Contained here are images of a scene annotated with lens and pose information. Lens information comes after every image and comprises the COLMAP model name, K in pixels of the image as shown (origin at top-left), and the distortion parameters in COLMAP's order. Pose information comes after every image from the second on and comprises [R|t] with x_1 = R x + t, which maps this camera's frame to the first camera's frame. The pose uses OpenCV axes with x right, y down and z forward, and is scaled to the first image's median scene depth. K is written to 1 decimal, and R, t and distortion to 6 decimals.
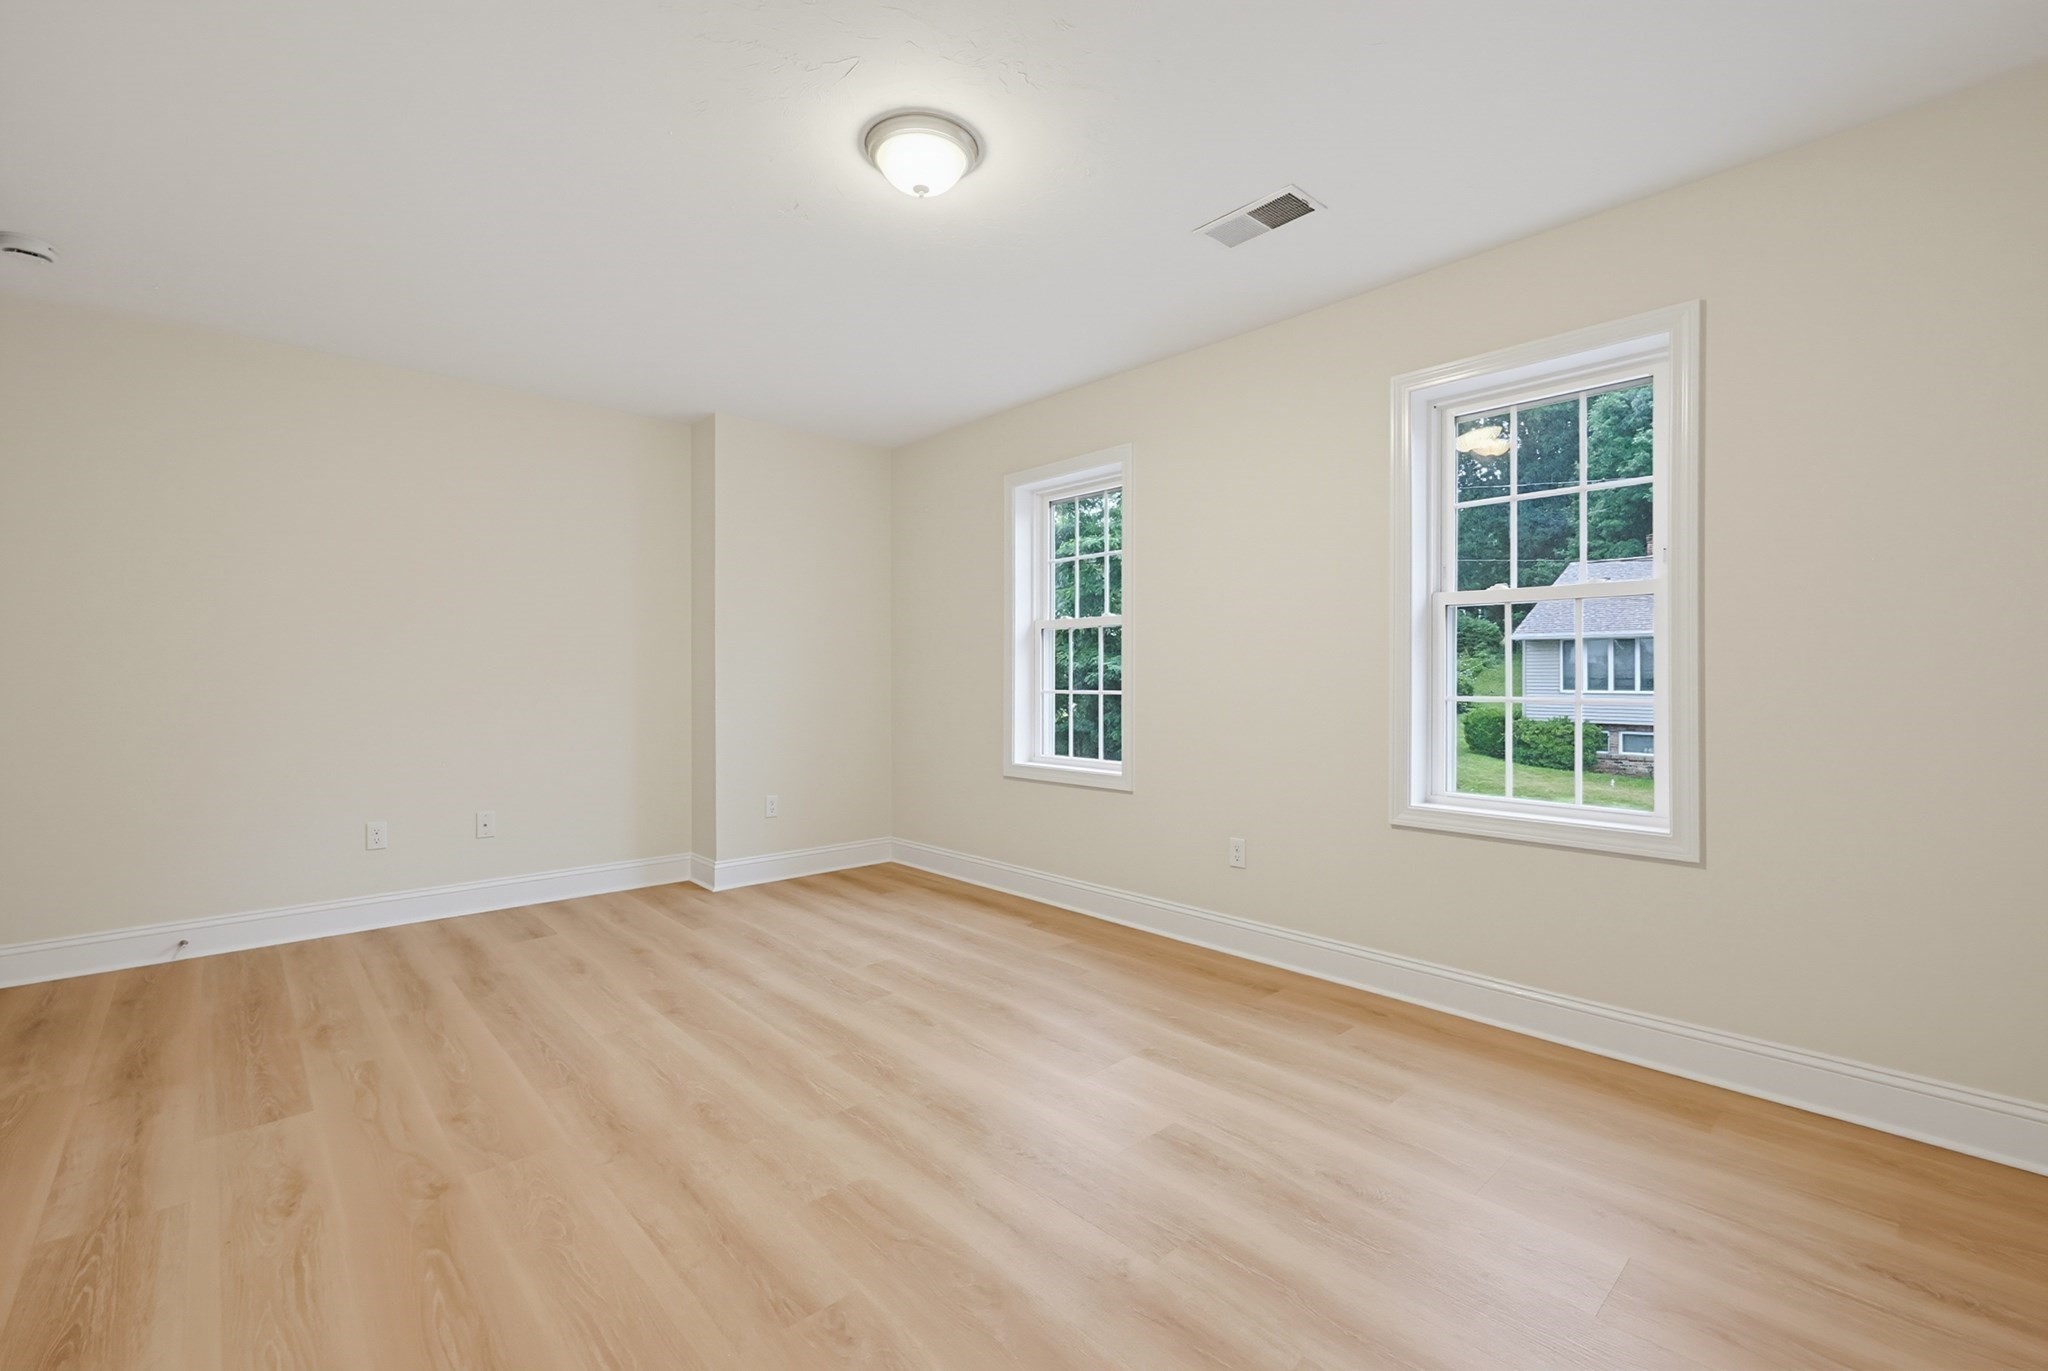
lens RADIAL K [[890.3, 0, 1040.0], [0, 890.3, 681.6], [0, 0, 1]] dist [0.002677, 0.001456]
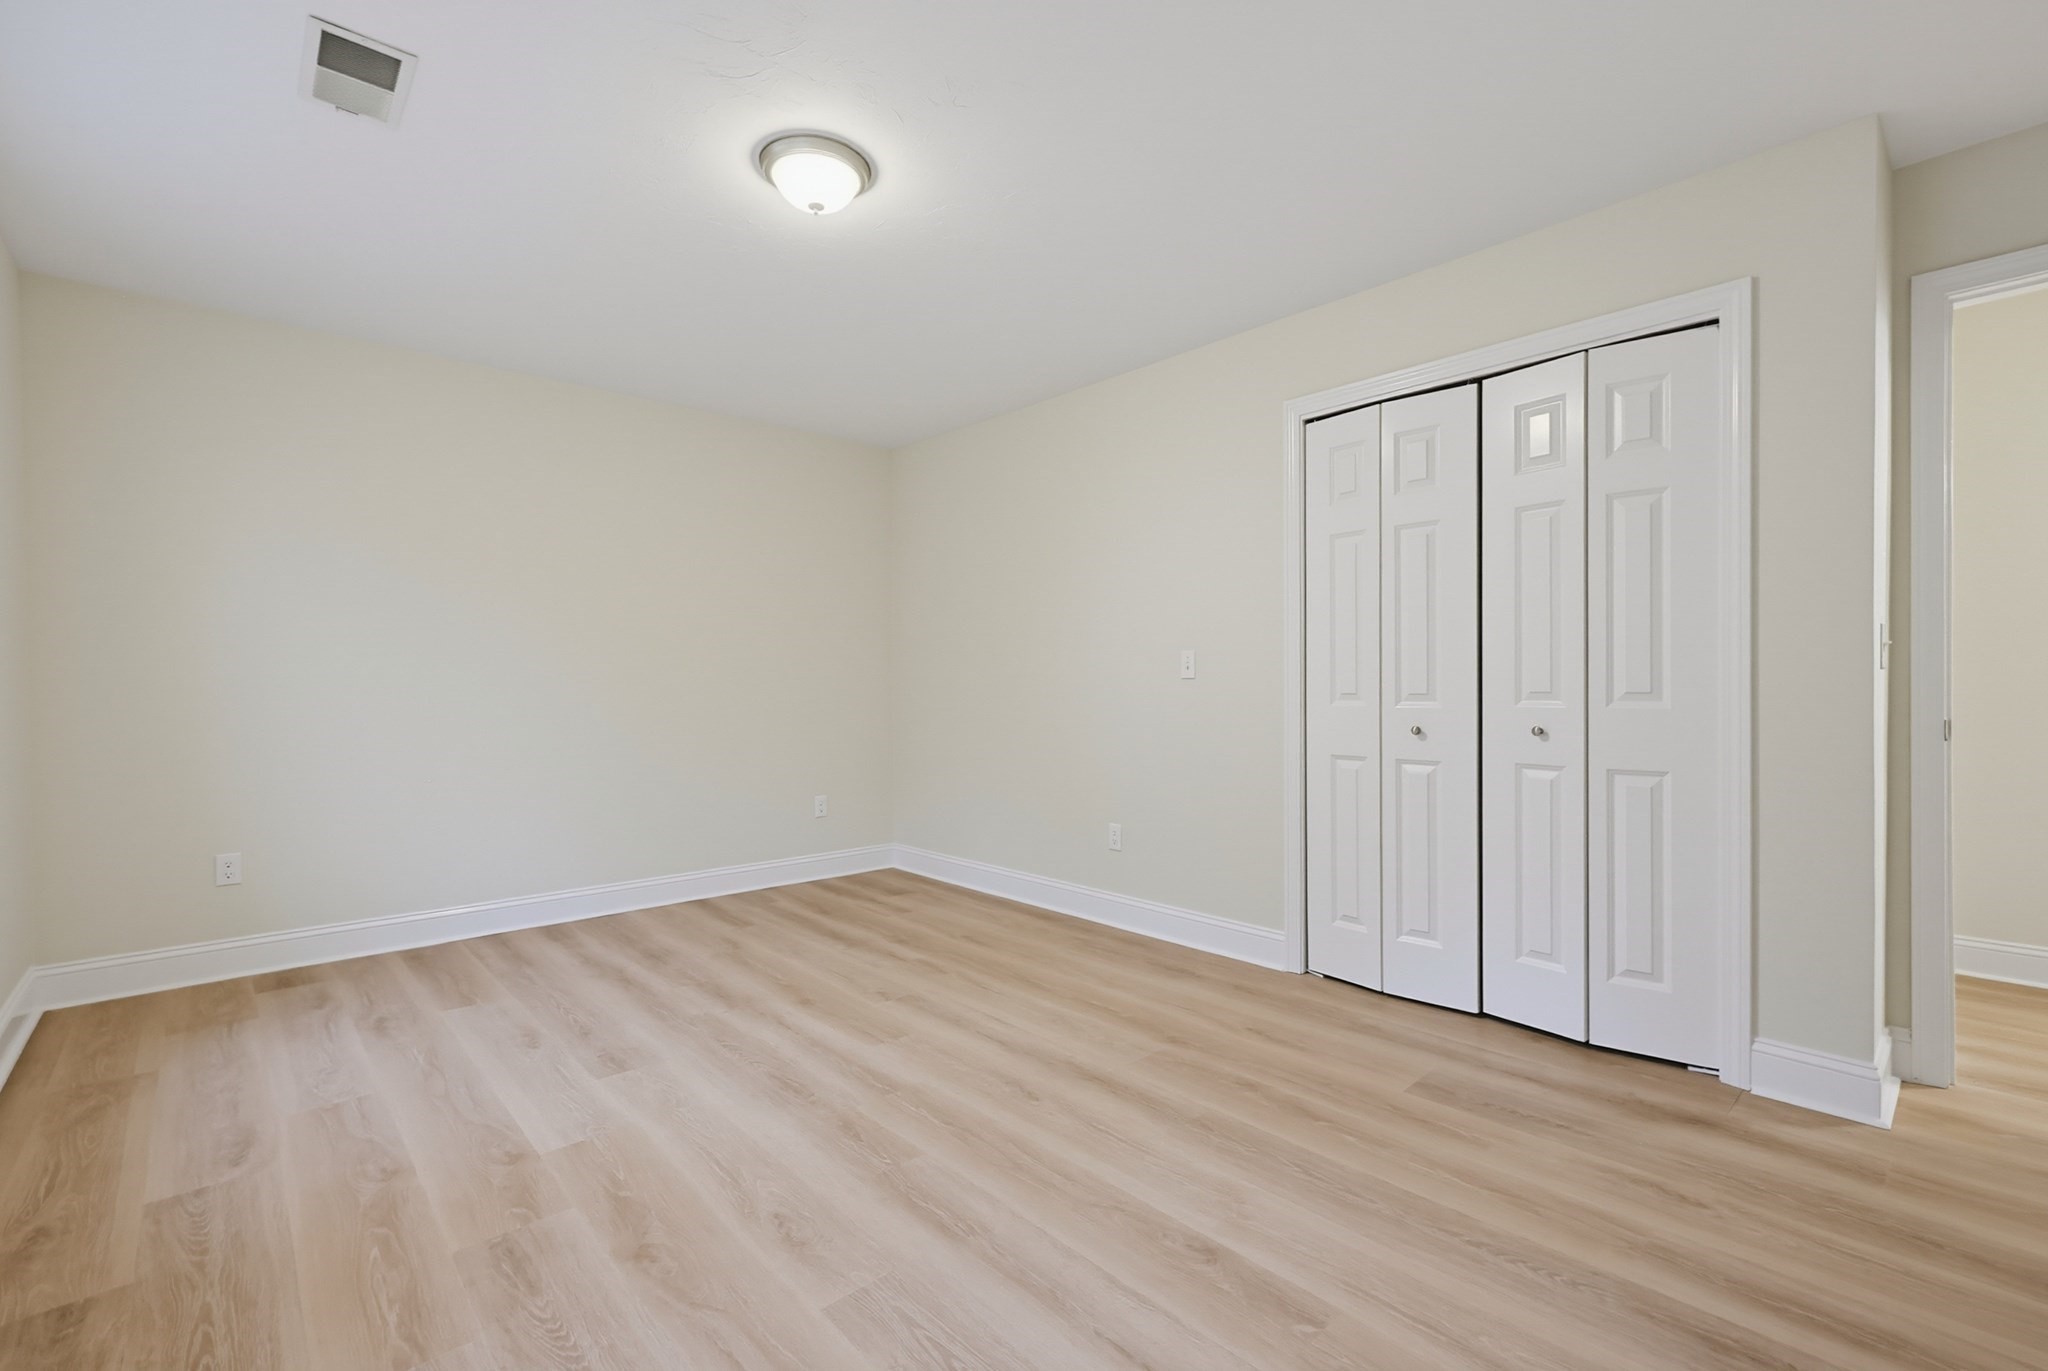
lens RADIAL K [[890.3, 0, 1023.7], [0, 890.3, 690.4], [0, 0, 1]] dist [0.002677, 0.001456]
pose [[-0.999858, 0.005759, 0.015863, -0.317528], [0.006036, 0.999829, 0.017476, -0.005062], [-0.015759, 0.017569, -0.999721, 1.649146]]
